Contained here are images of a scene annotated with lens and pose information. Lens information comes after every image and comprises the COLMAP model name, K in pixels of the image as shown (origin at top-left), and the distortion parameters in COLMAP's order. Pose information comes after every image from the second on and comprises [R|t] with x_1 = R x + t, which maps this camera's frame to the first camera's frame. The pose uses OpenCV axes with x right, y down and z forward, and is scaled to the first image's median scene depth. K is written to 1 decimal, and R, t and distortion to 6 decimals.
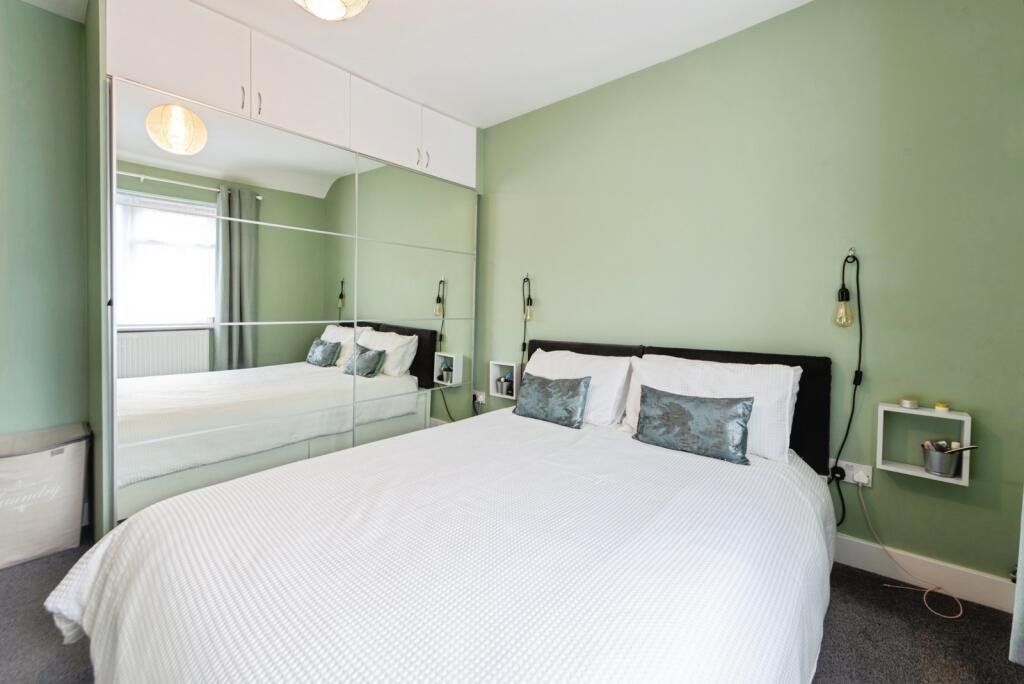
lens RADIAL K [[414.1, 0, 515.9], [0, 414.1, 309.8], [0, 0, 1]] dist [-0.000486, -0.000106]
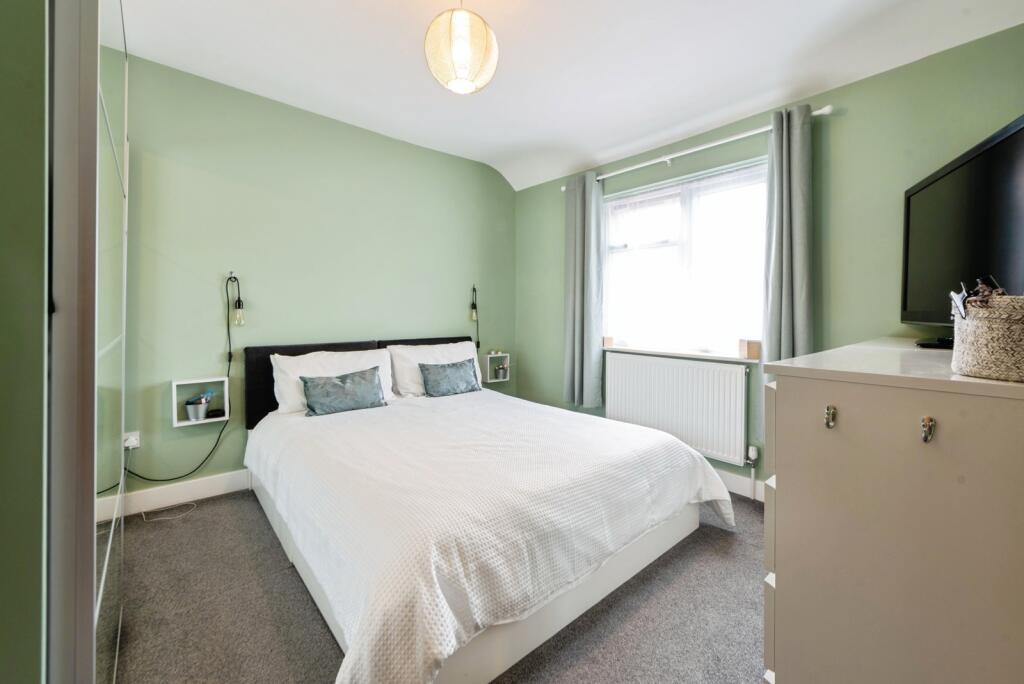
lens RADIAL K [[414.1, 0, 515.9], [0, 414.1, 309.8], [0, 0, 1]] dist [-0.000486, -0.000106]
pose [[0.139904, 0.012003, 0.990092, -1.143902], [0.005238, 0.999904, -0.012862, 0.009074], [-0.990151, 0.006986, 0.139828, 0.443678]]
